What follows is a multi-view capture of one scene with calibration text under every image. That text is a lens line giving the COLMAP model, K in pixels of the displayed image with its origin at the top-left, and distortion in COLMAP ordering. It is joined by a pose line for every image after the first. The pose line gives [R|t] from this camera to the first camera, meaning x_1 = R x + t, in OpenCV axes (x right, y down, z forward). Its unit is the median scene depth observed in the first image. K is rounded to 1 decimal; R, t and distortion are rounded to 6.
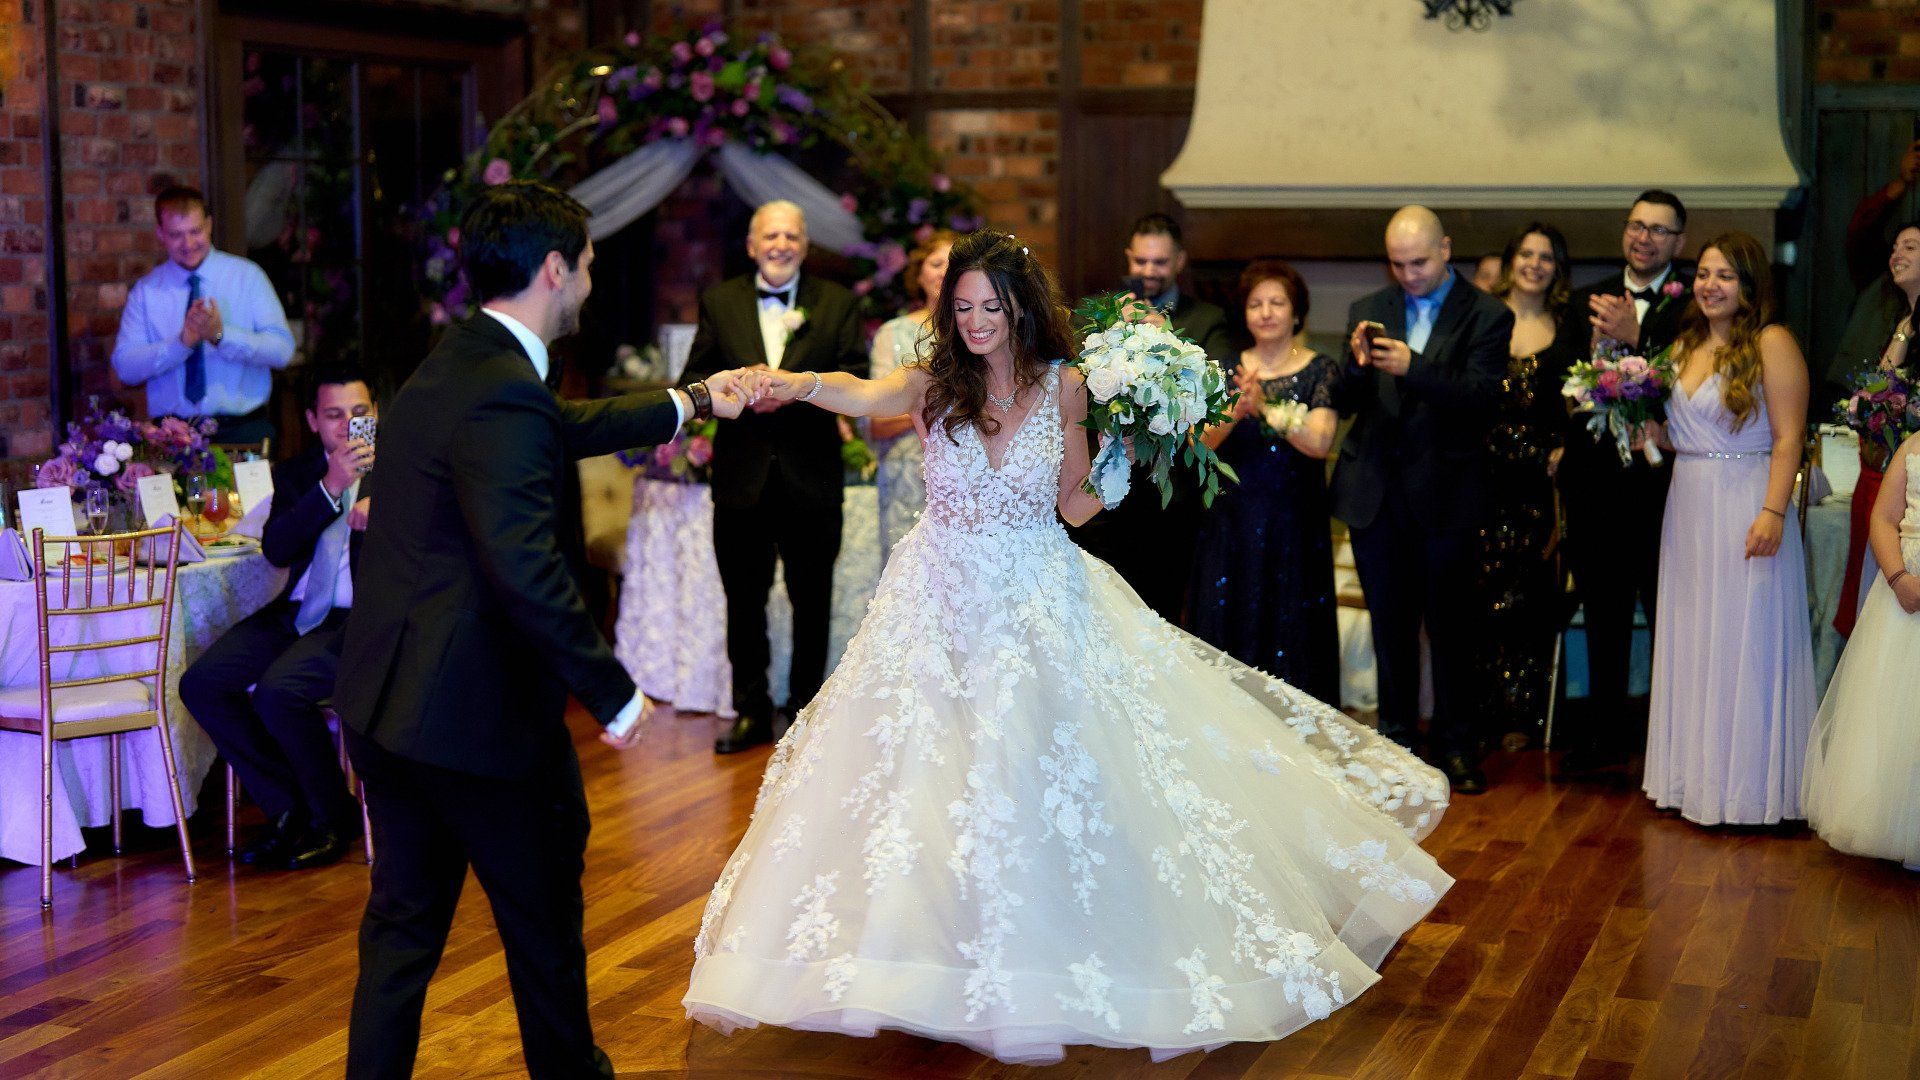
lens RADIAL K [[2596.2, 0, 933.9], [0, 2596.2, 515.5], [0, 0, 1]] dist [-0.024082, 0.005596]
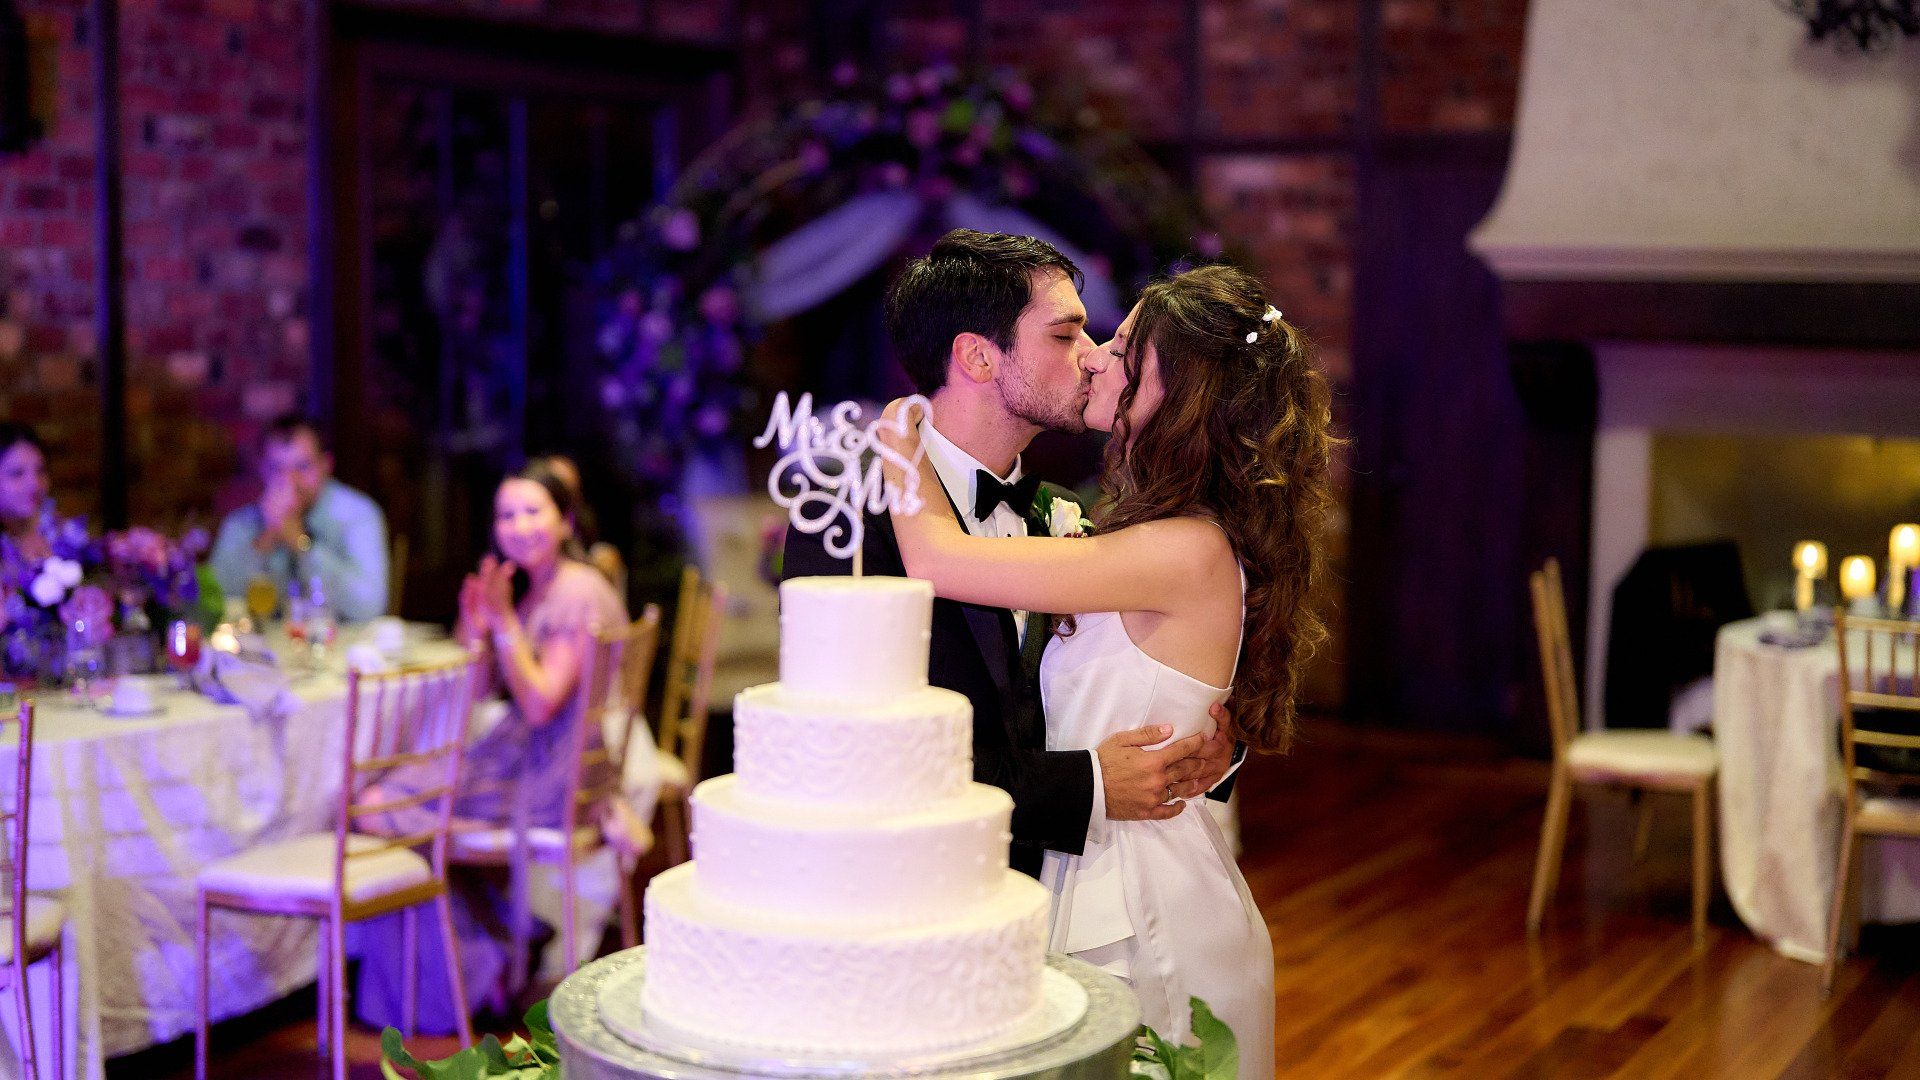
lens RADIAL K [[2596.2, 0, 933.9], [0, 2596.2, 515.5], [0, 0, 1]] dist [-0.024082, 0.005596]
pose [[0.990262, 0.020897, -0.137636, 0.033349], [-0.024351, 0.999428, -0.023465, -0.019551], [0.137067, 0.026588, 0.990205, 0.167342]]
